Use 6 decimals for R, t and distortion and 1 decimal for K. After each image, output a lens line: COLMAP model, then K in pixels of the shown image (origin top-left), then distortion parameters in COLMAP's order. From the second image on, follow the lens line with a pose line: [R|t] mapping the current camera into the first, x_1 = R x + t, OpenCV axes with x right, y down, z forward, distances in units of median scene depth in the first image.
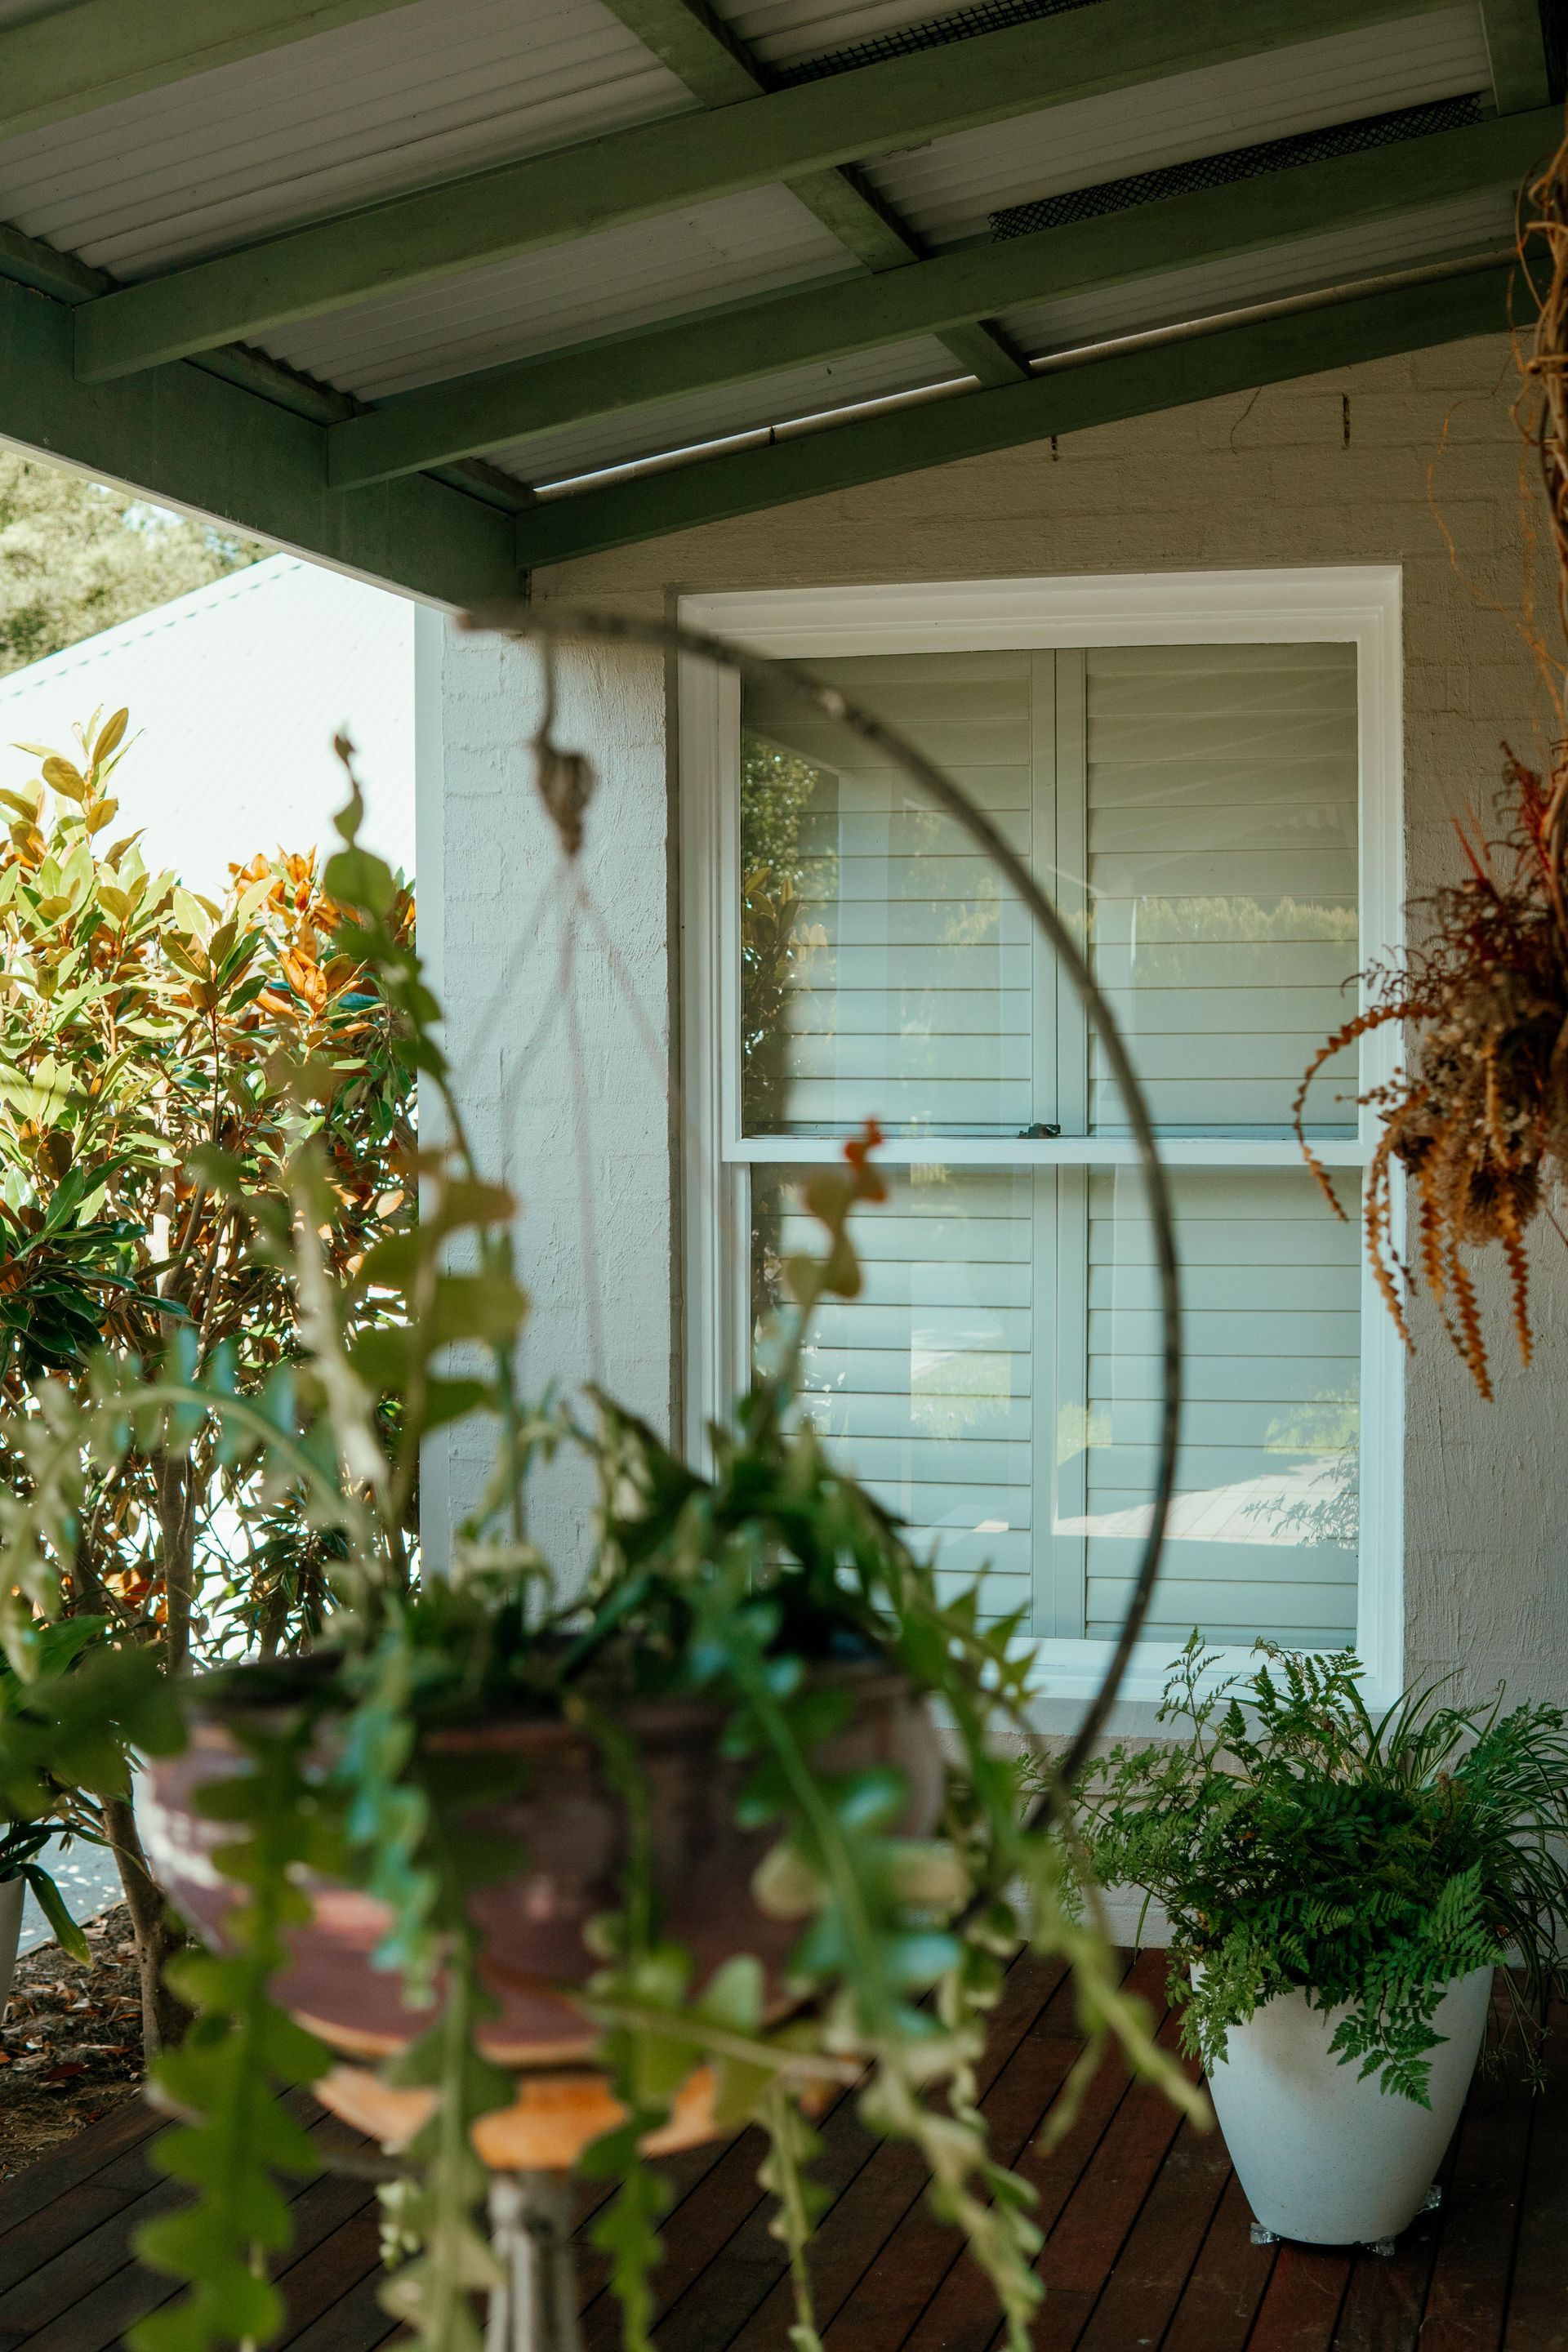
lens RADIAL K [[3162.9, 0, 775.0], [0, 3162.9, 1203.7], [0, 0, 1]] dist [-0.175895, -0.166340]
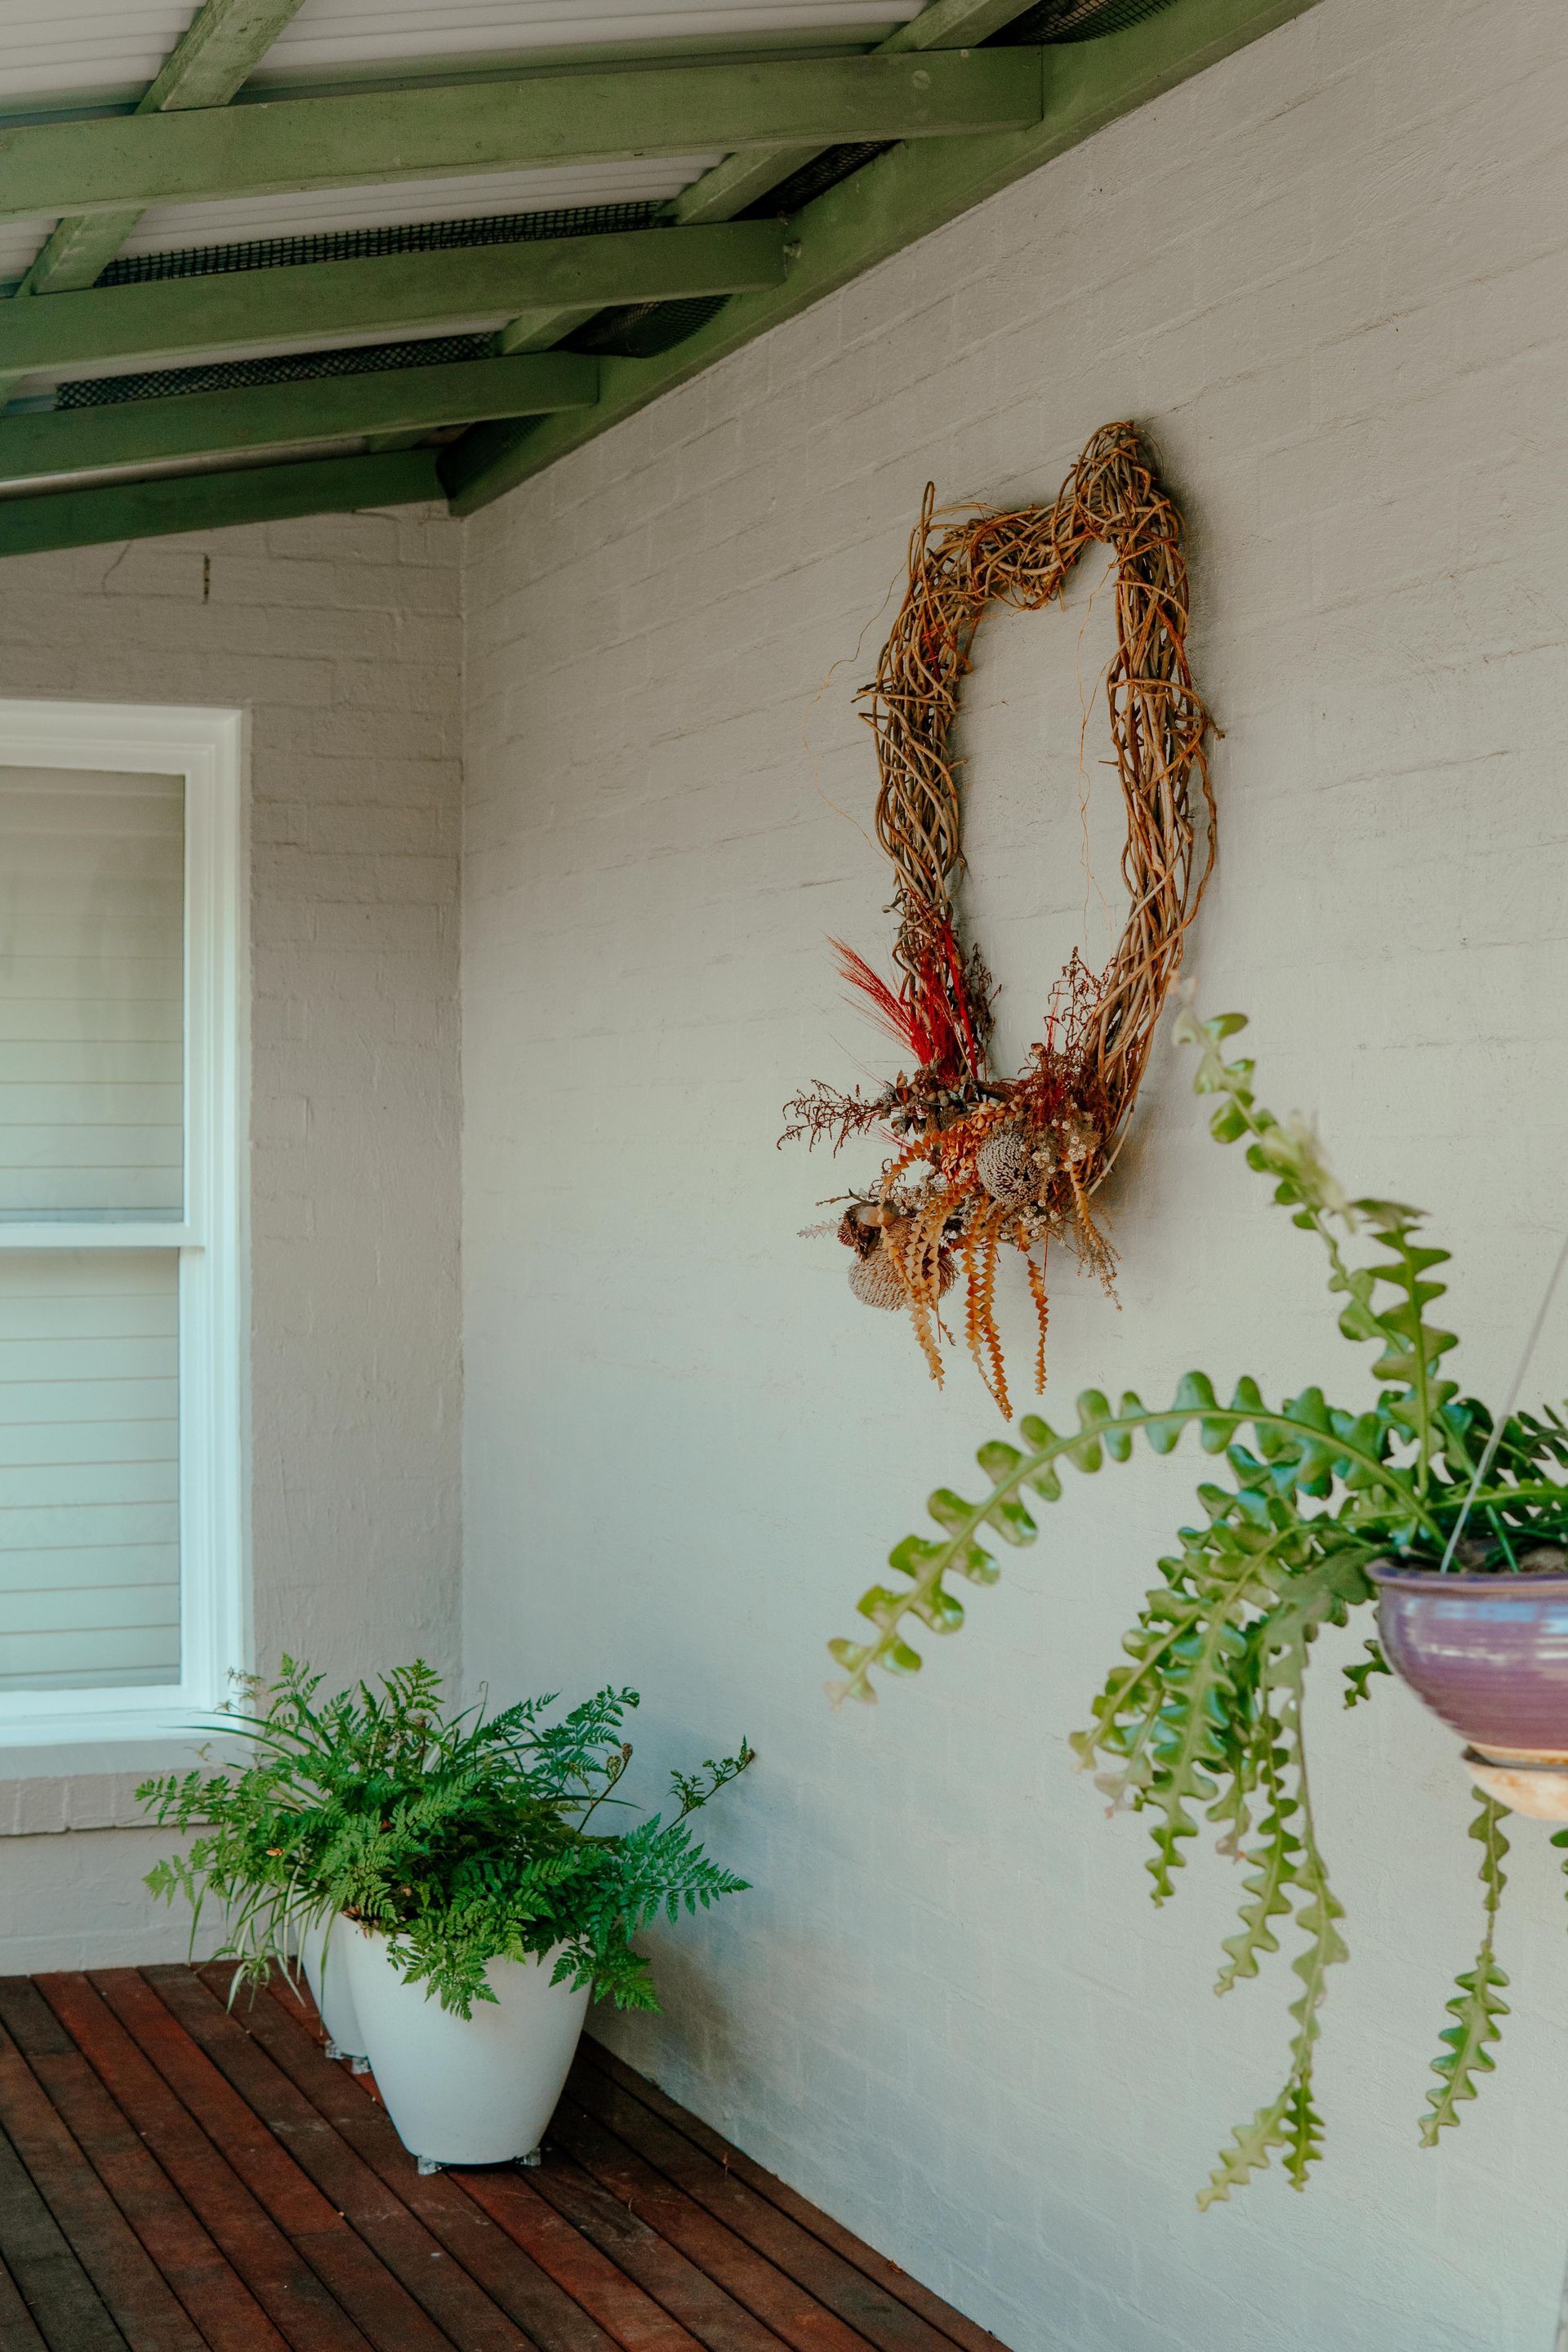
lens RADIAL K [[3266.1, 0, 784.0], [0, 3266.1, 1176.0], [0, 0, 1]] dist [-0.210067, 0.009391]
pose [[0.790017, 0.001663, 0.613083, -0.364364], [0.017011, 0.999552, -0.024631, -0.005312], [-0.612849, 0.029888, 0.789634, -0.035970]]
